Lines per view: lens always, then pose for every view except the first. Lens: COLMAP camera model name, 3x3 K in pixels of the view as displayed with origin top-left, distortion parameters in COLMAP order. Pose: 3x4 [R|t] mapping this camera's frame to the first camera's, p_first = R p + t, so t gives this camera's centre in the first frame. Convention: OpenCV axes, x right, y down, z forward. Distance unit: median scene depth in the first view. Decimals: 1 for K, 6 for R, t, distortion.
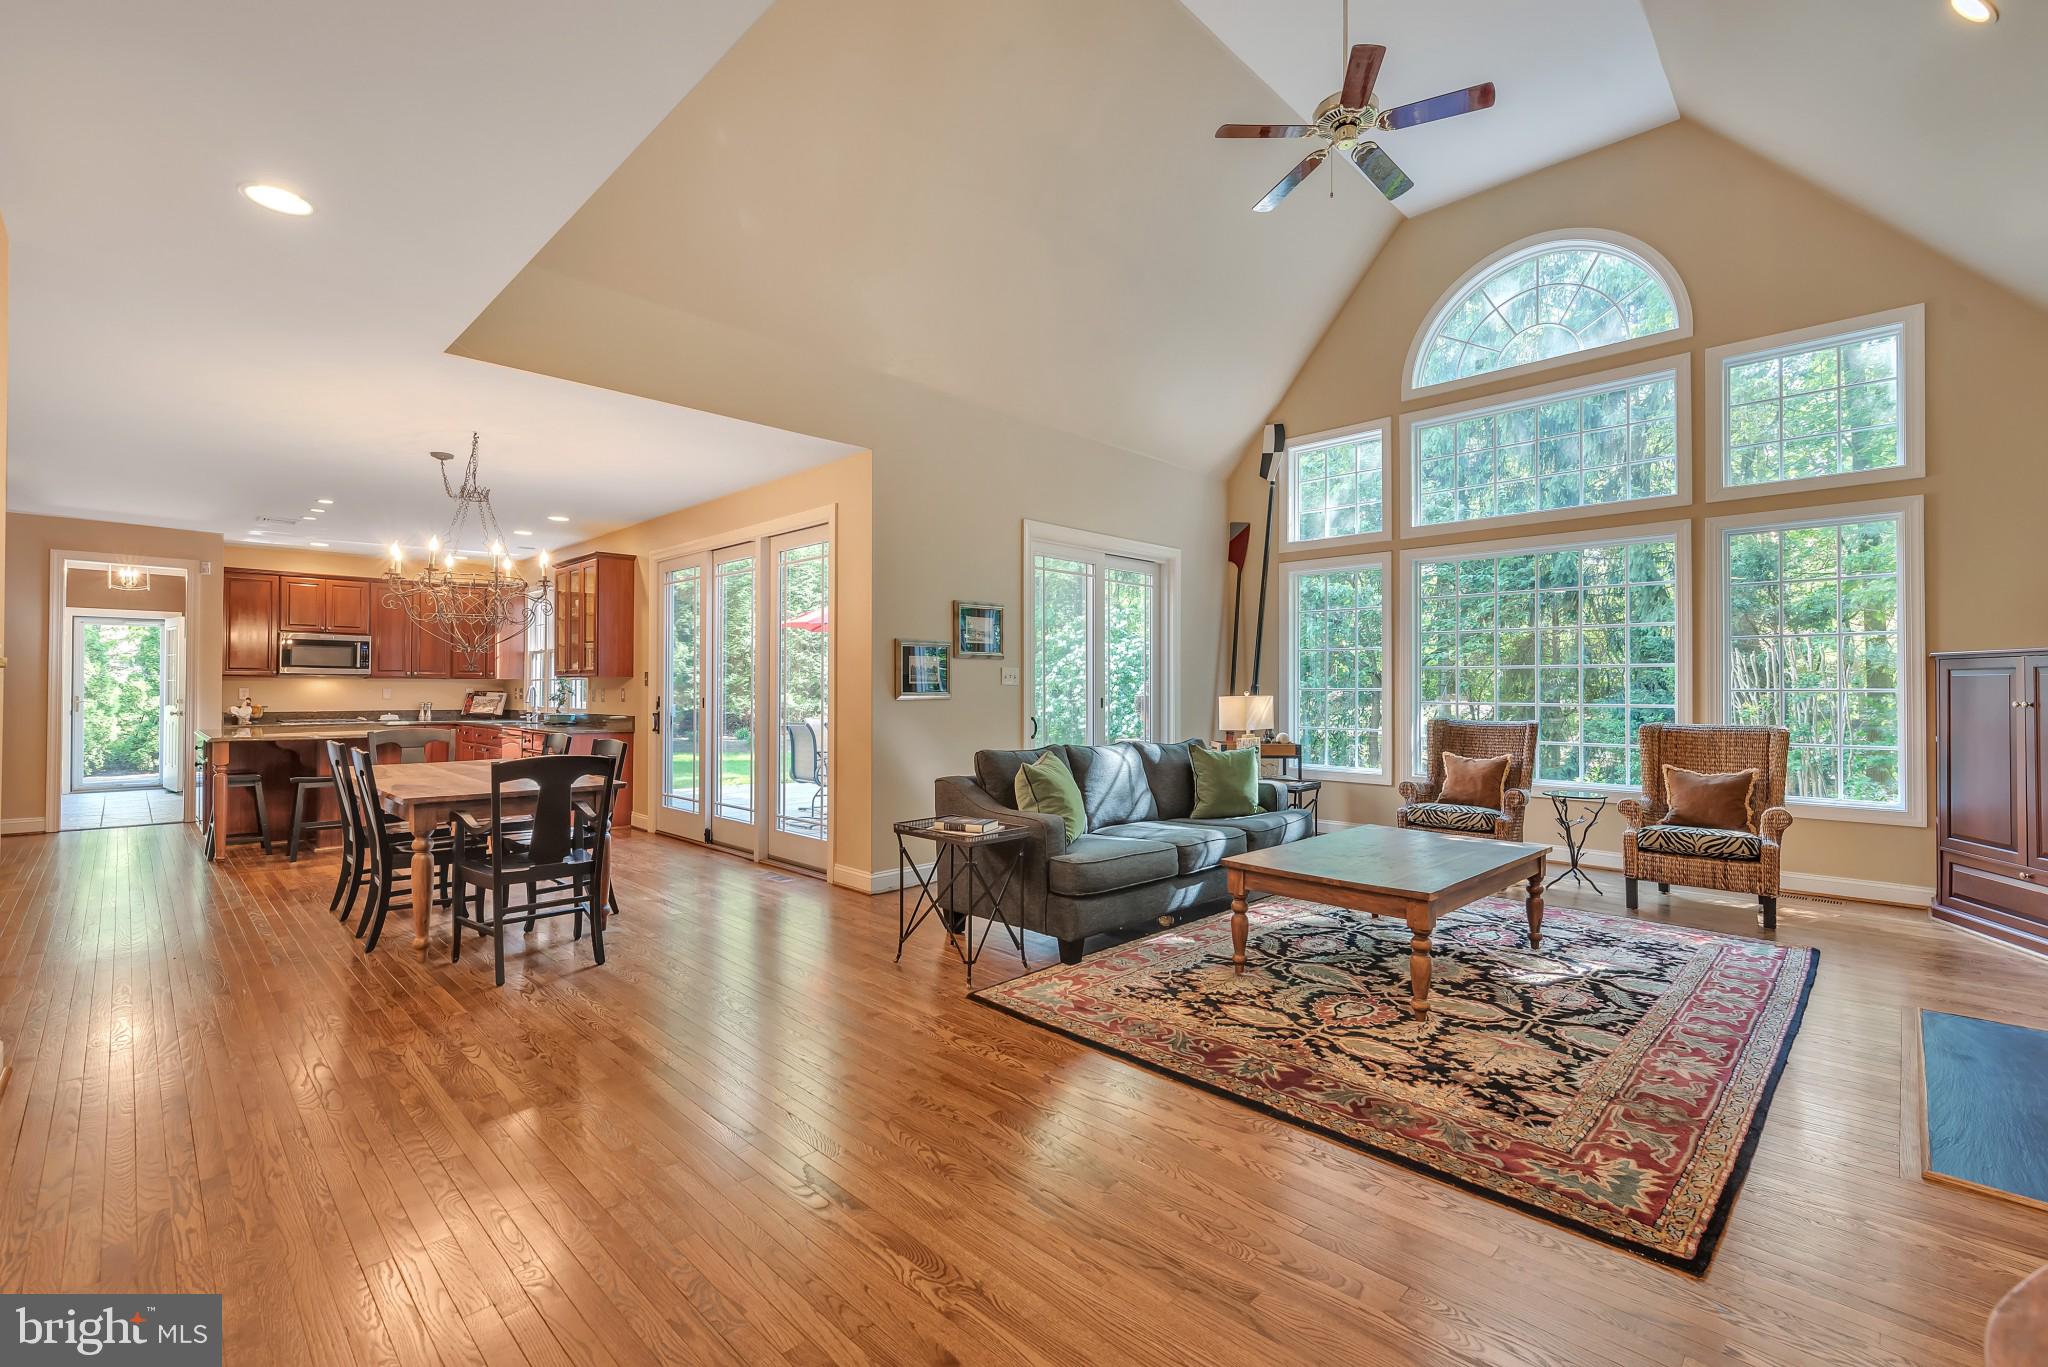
lens RADIAL K [[887.3, 0, 1024.0], [0, 887.3, 683.5], [0, 0, 1]] dist [-0.004608, -0.000565]
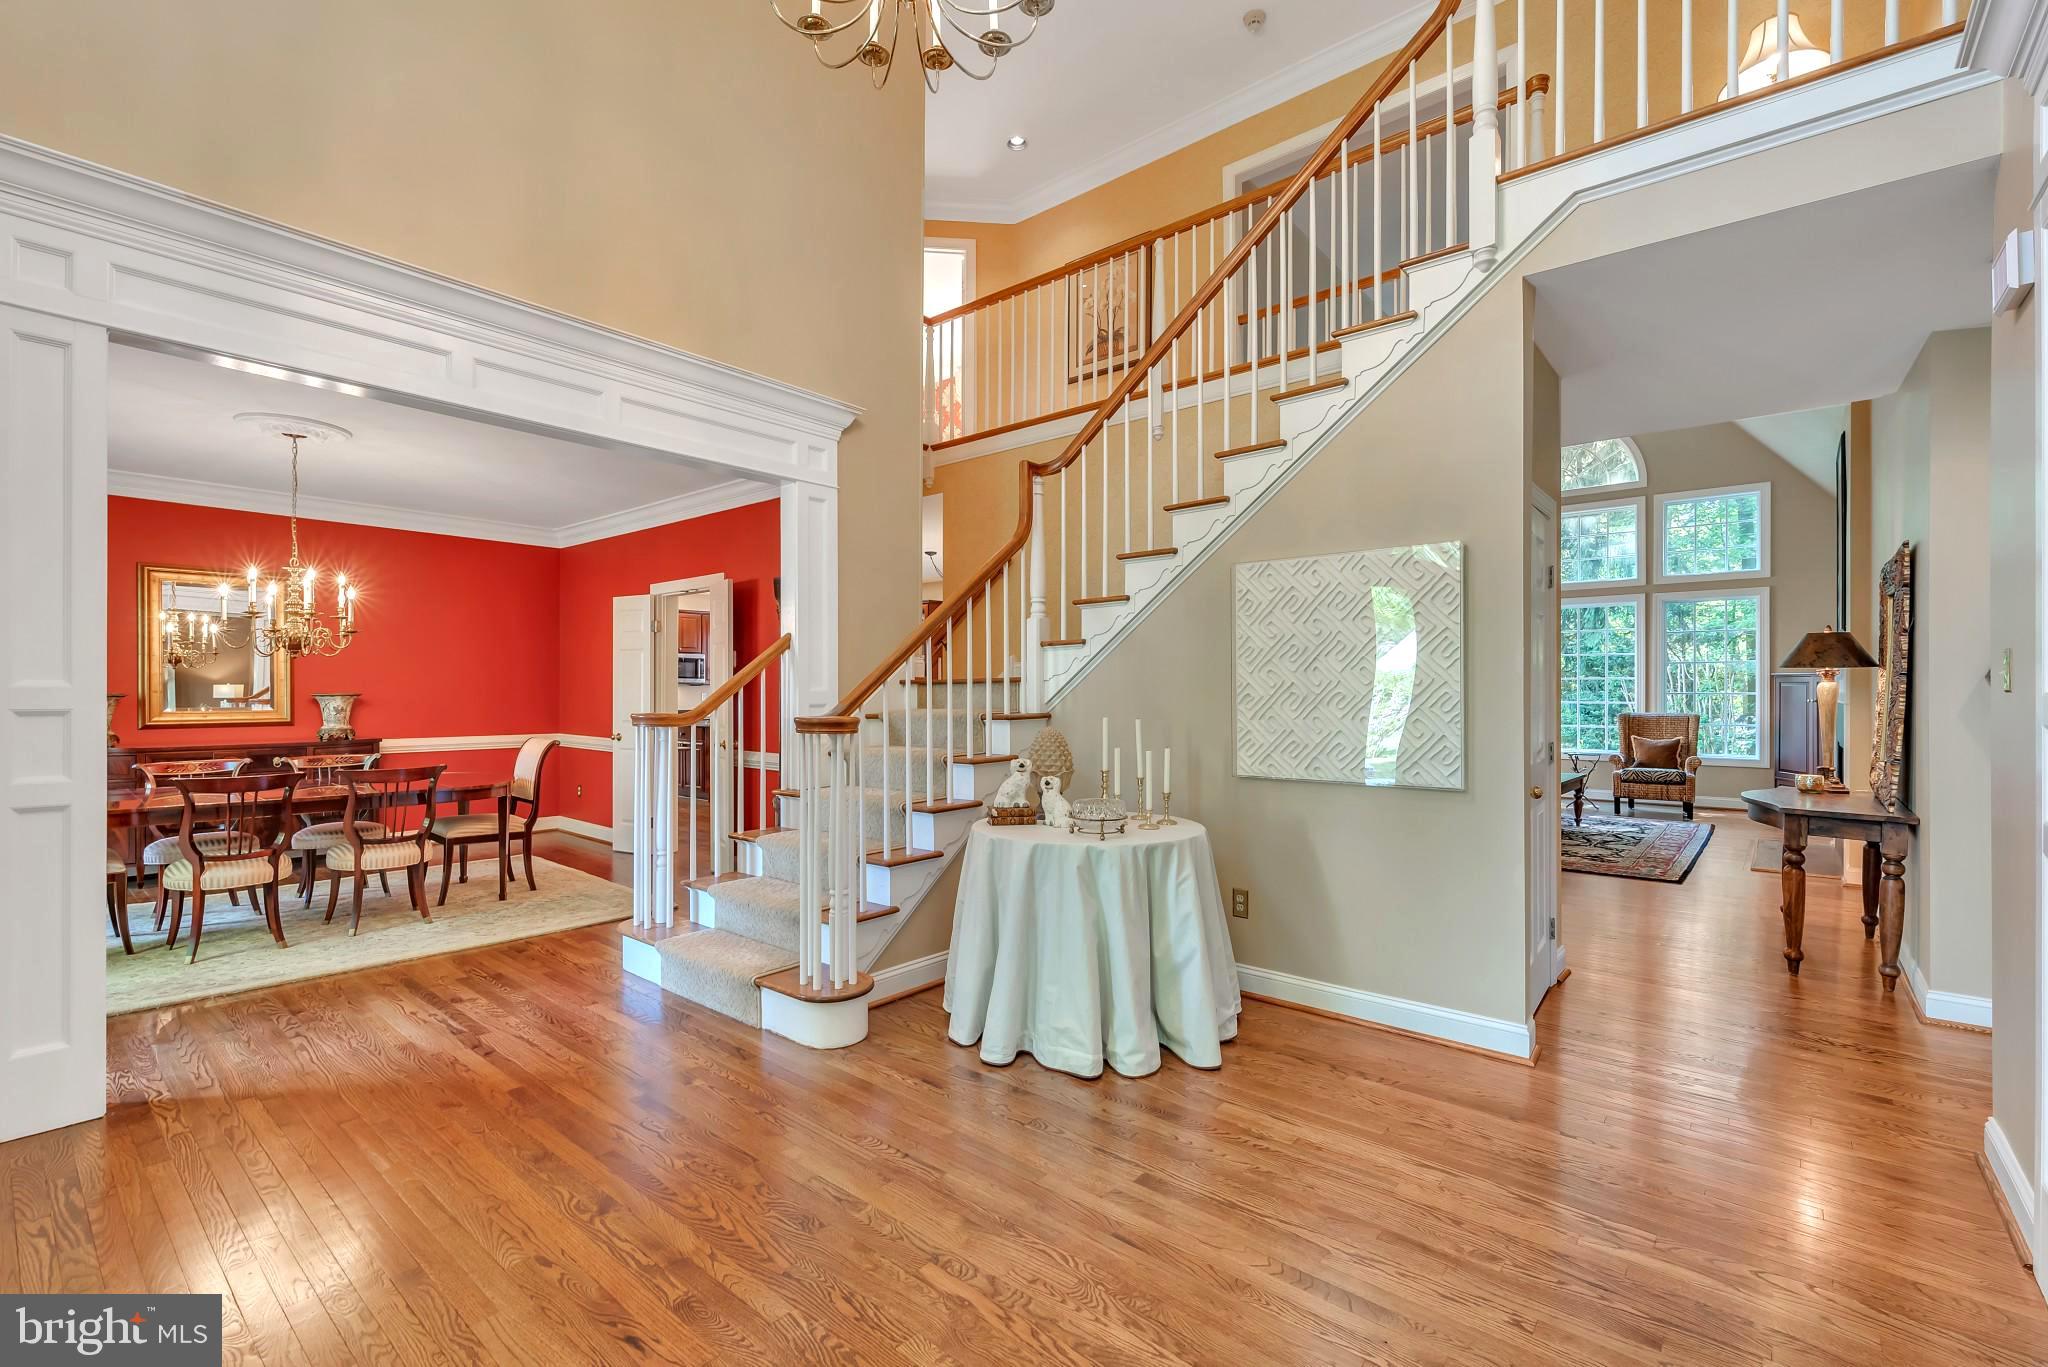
lens RADIAL K [[903.9, 0, 1024.0], [0, 903.9, 683.5], [0, 0, 1]] dist [-0.000674, -0.000050]
pose [[0.996781, 0.002203, 0.080144, -0.887013], [-0.002353, 0.999996, 0.001777, -0.017520], [-0.080139, -0.001960, 0.996782, -0.983576]]
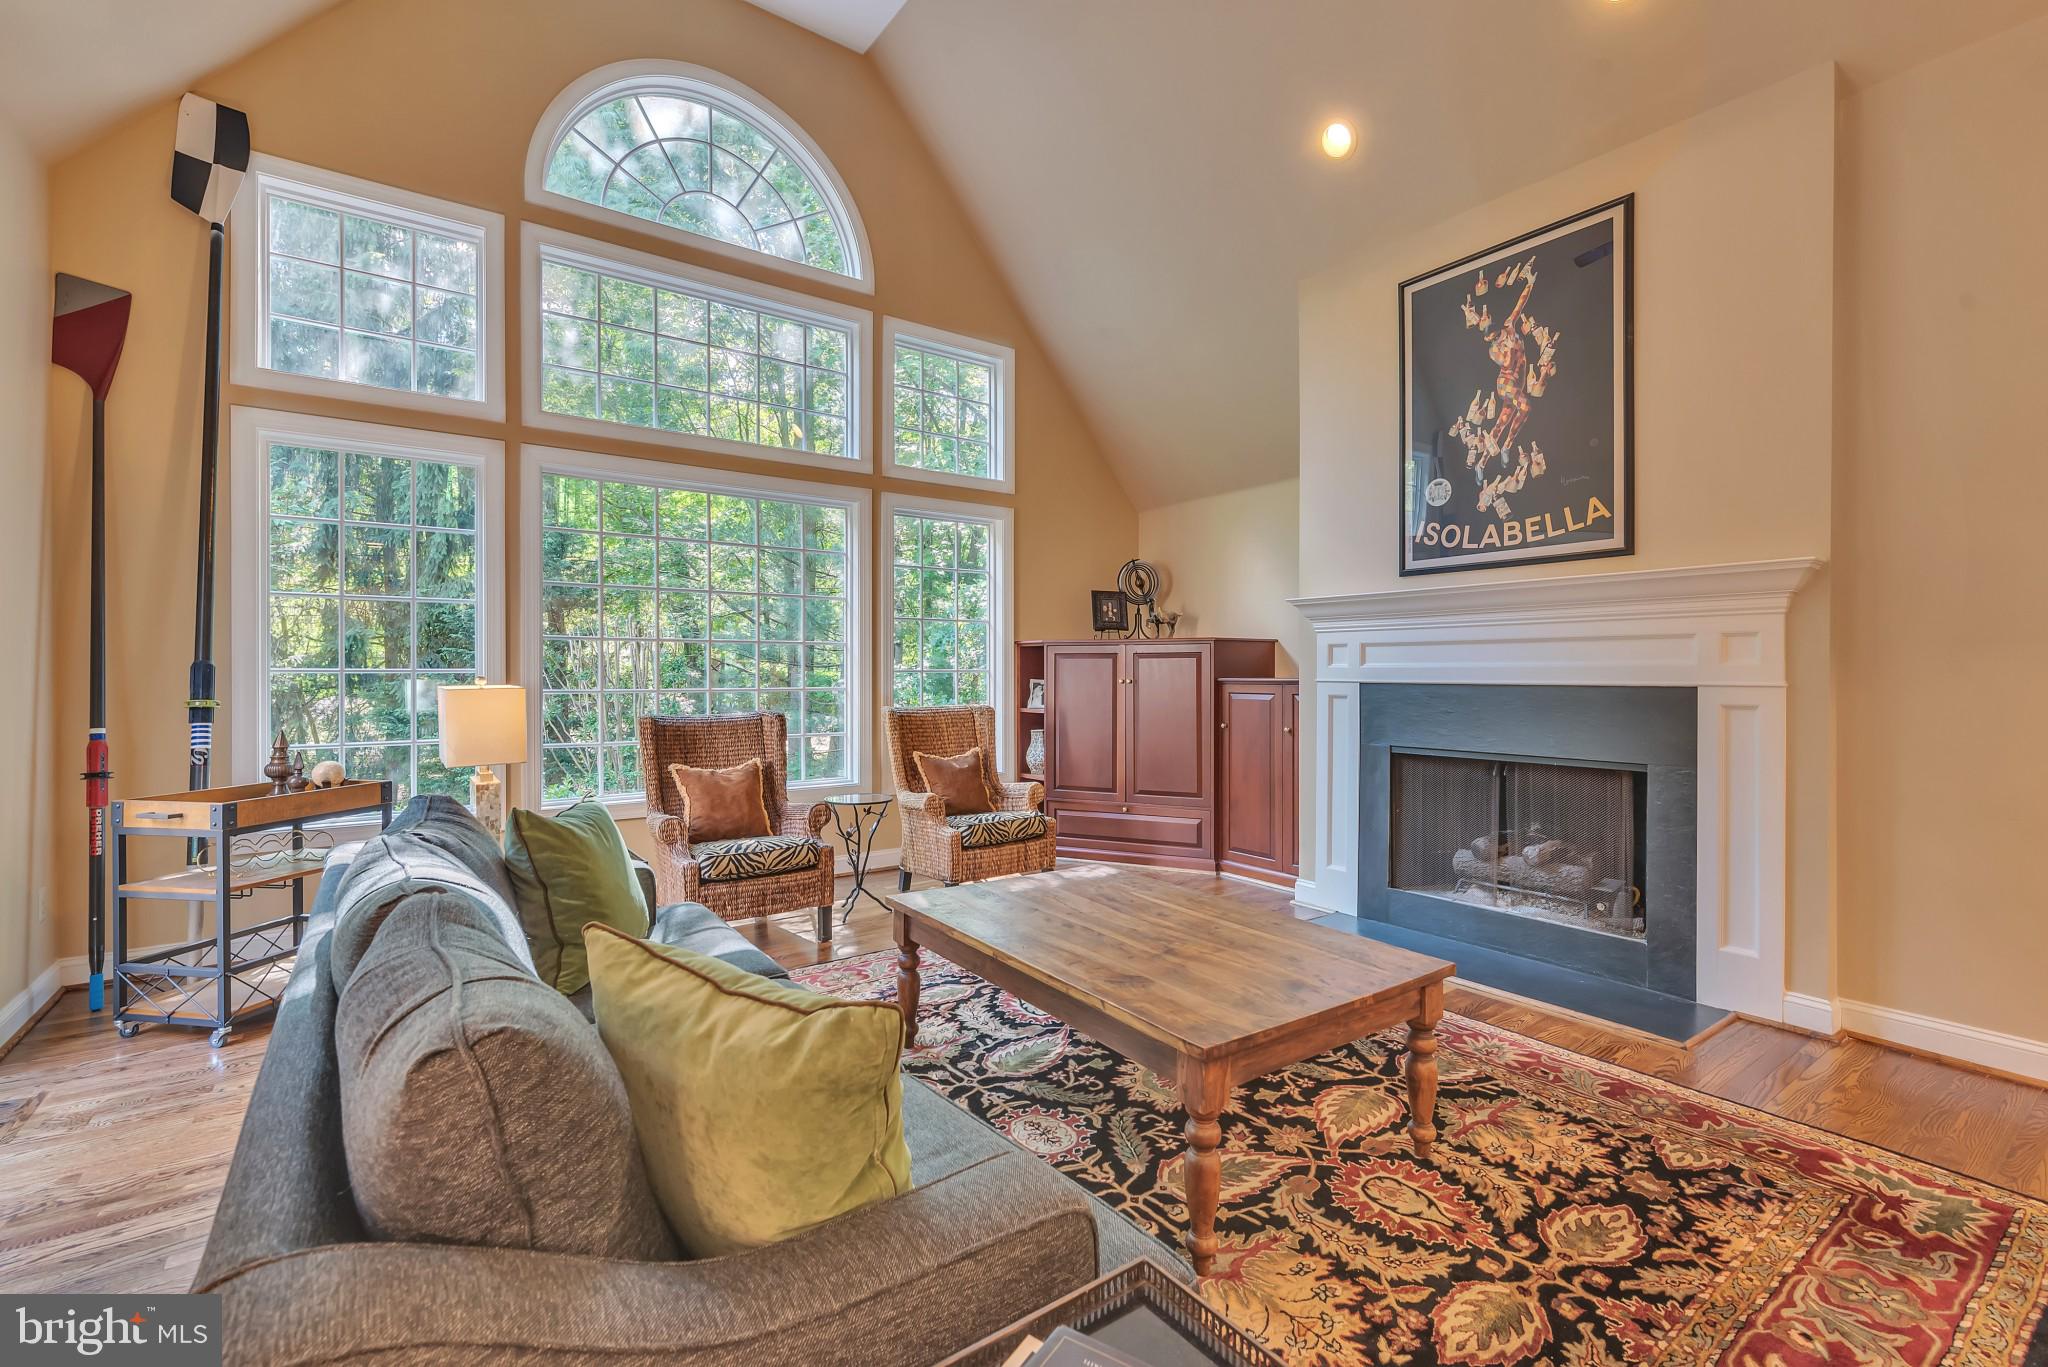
lens RADIAL K [[887.3, 0, 1024.0], [0, 887.3, 683.5], [0, 0, 1]] dist [-0.004608, -0.000565]
pose [[0.159529, -0.015499, 0.987072, -0.236476], [-0.006662, 0.999837, 0.016776, 0.006120], [-0.987171, -0.009252, 0.159399, 1.044126]]
